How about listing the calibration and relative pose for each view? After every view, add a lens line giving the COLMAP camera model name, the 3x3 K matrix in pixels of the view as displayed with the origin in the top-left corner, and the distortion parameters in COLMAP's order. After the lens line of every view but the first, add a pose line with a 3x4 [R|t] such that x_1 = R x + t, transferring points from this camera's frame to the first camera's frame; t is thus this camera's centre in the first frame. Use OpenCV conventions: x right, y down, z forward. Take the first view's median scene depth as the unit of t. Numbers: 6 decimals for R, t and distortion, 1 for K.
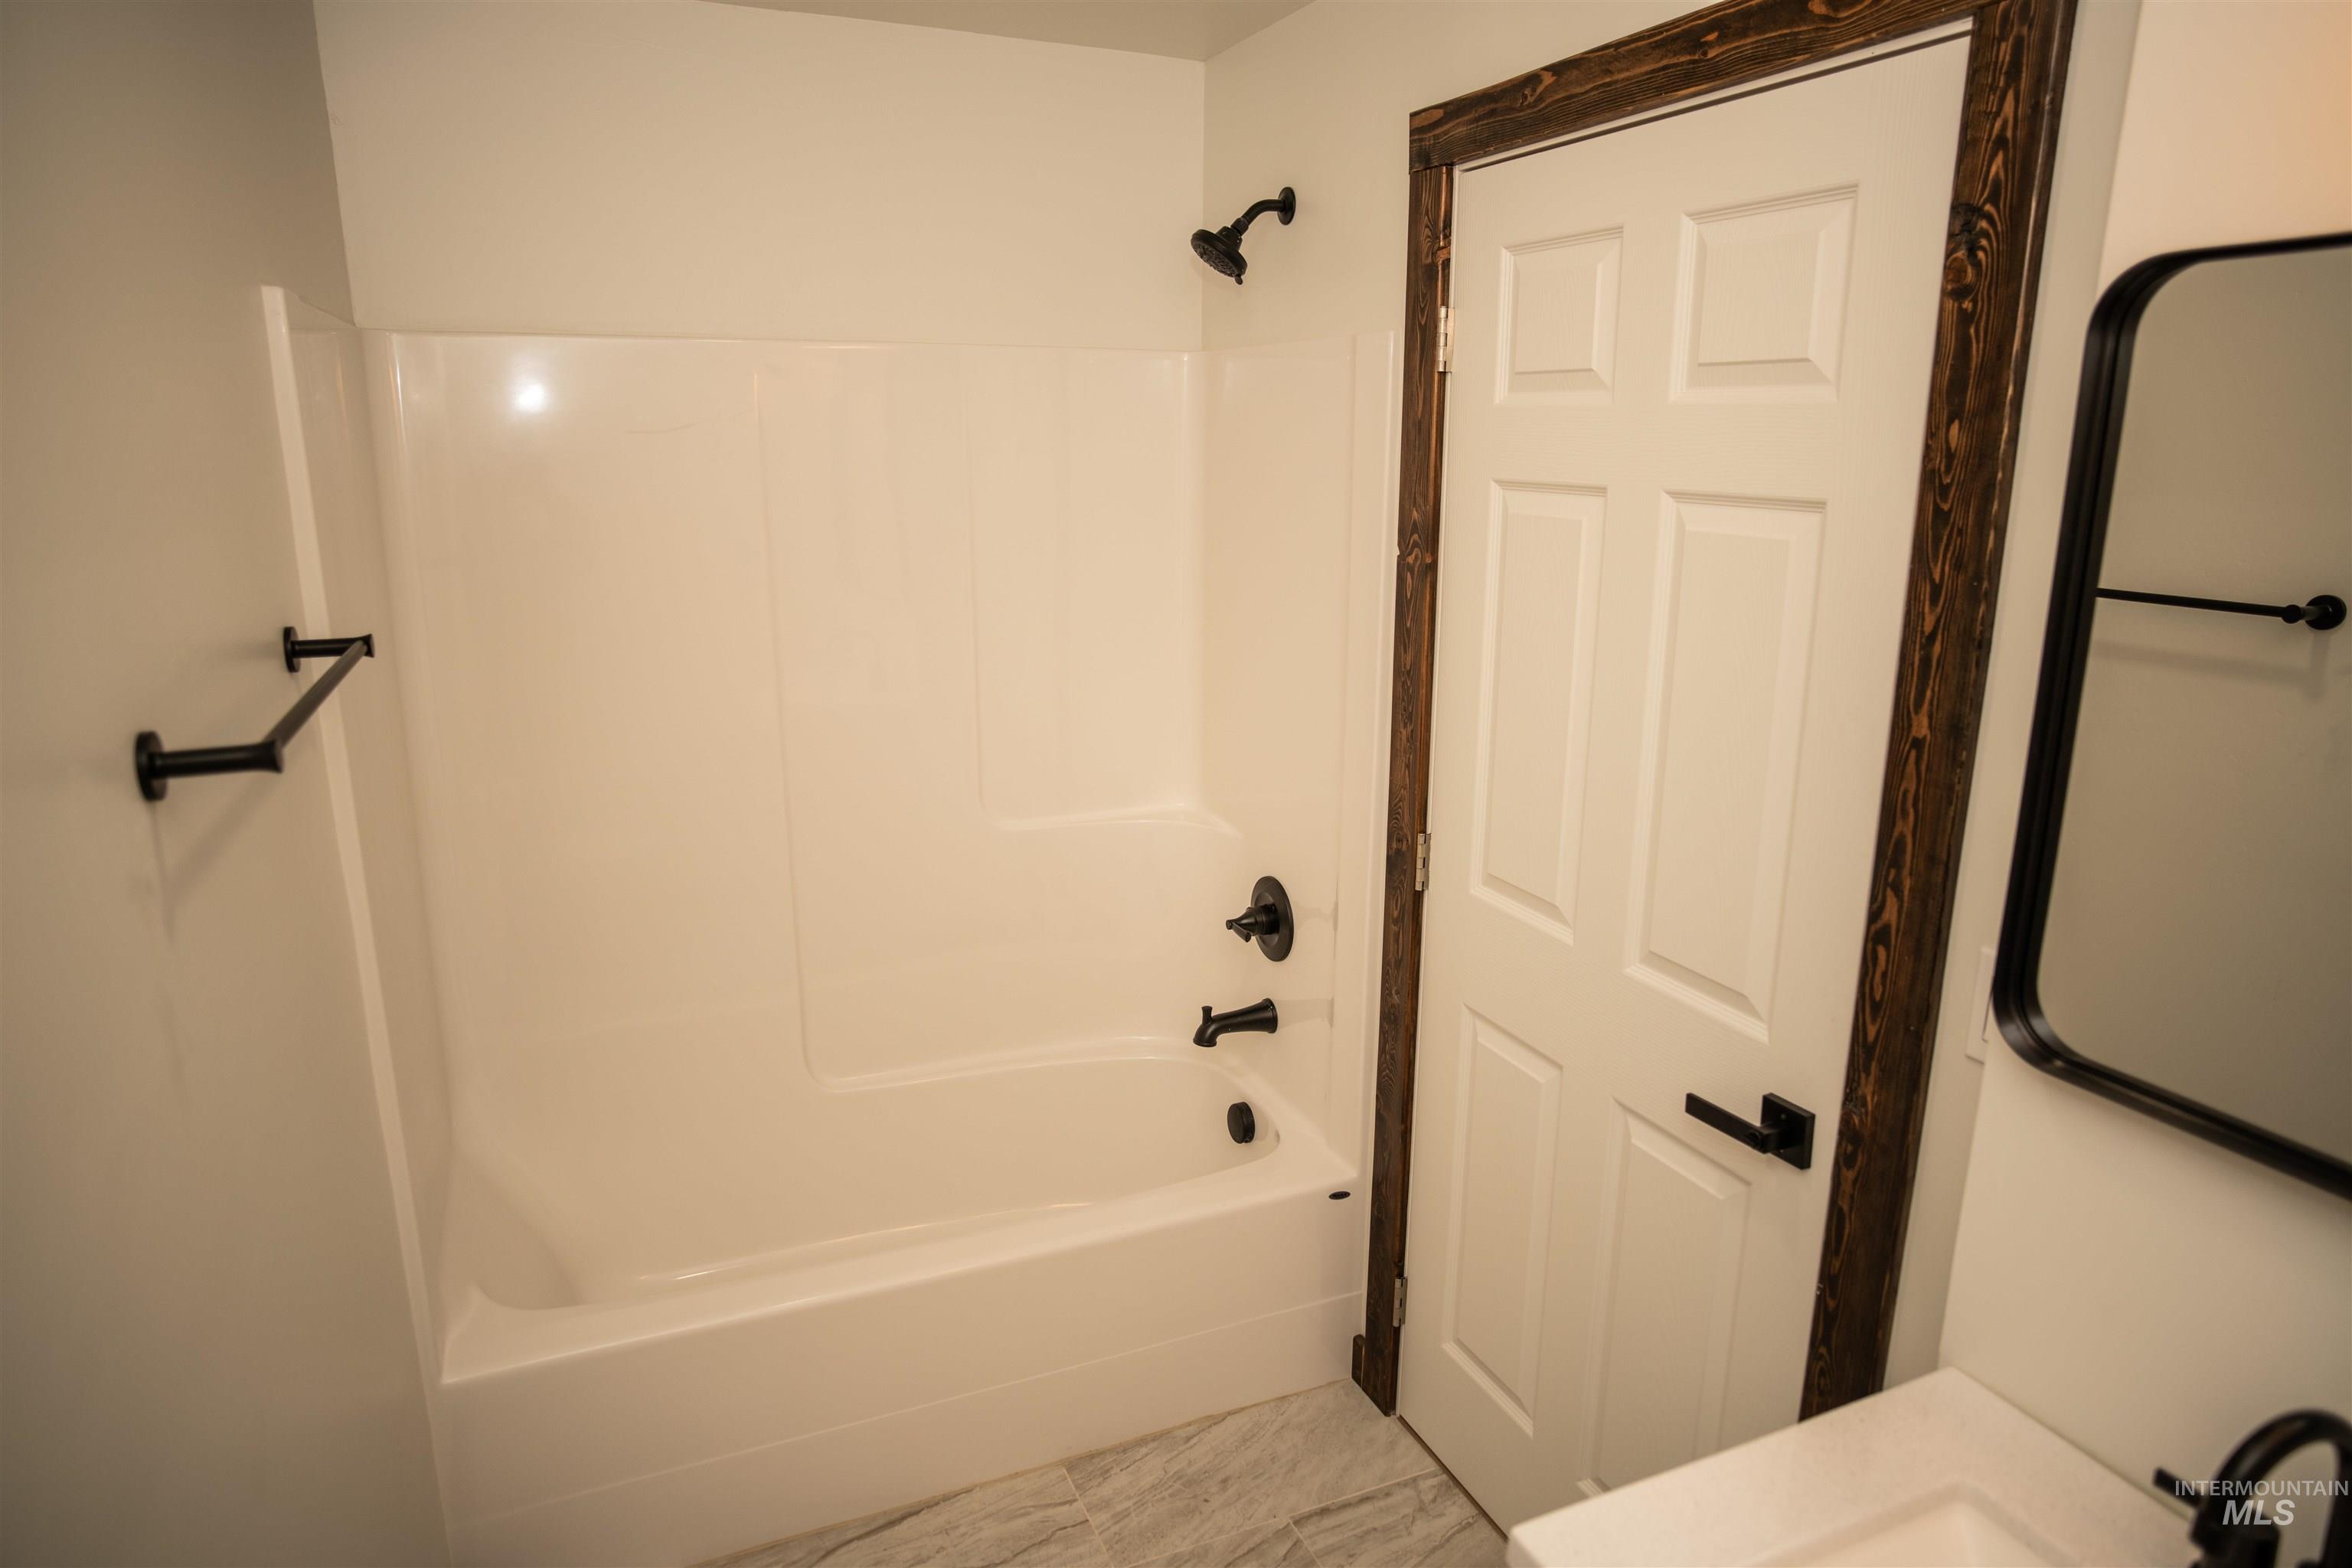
lens RADIAL K [[1437.0, 0, 1185.2], [0, 1437.0, 776.2], [0, 0, 1]] dist [-0.087815, 0.084223]
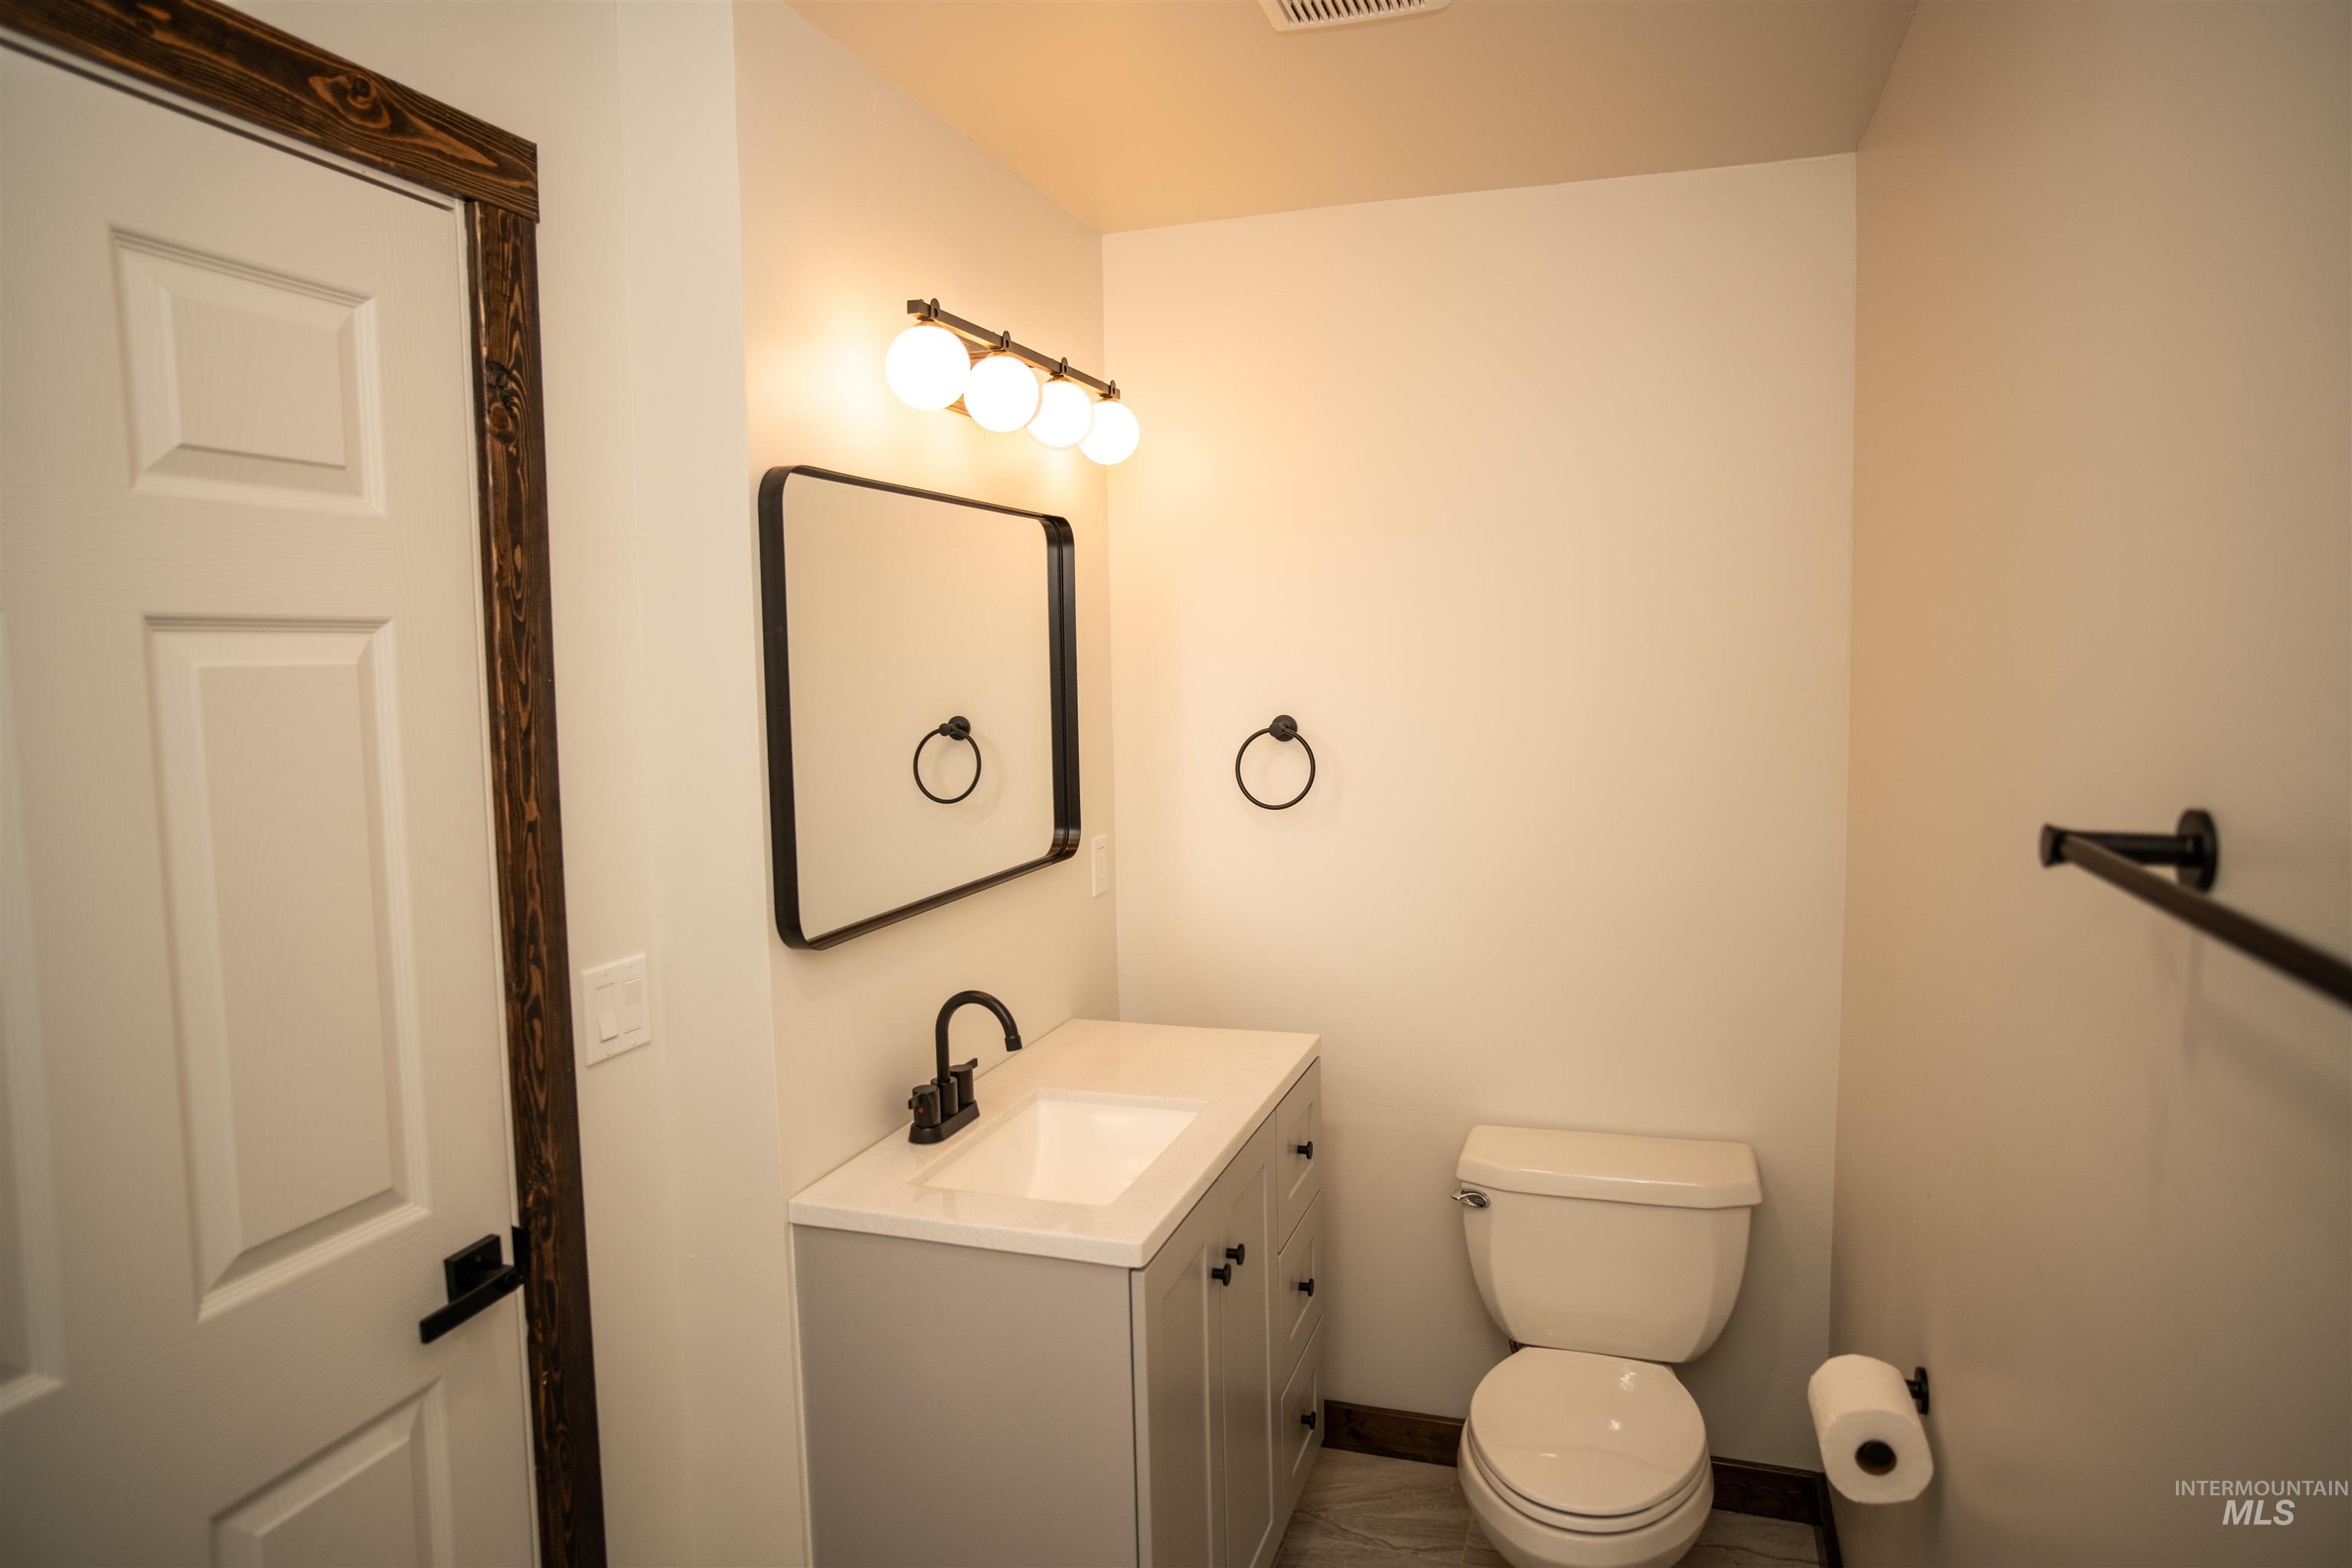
lens RADIAL K [[1437.0, 0, 1185.2], [0, 1437.0, 776.2], [0, 0, 1]] dist [-0.087815, 0.084223]
pose [[-0.760040, -0.057033, 0.647369, -0.636735], [0.165651, 0.946236, 0.277845, -0.302283], [-0.628410, 0.318411, -0.709729, 1.528135]]
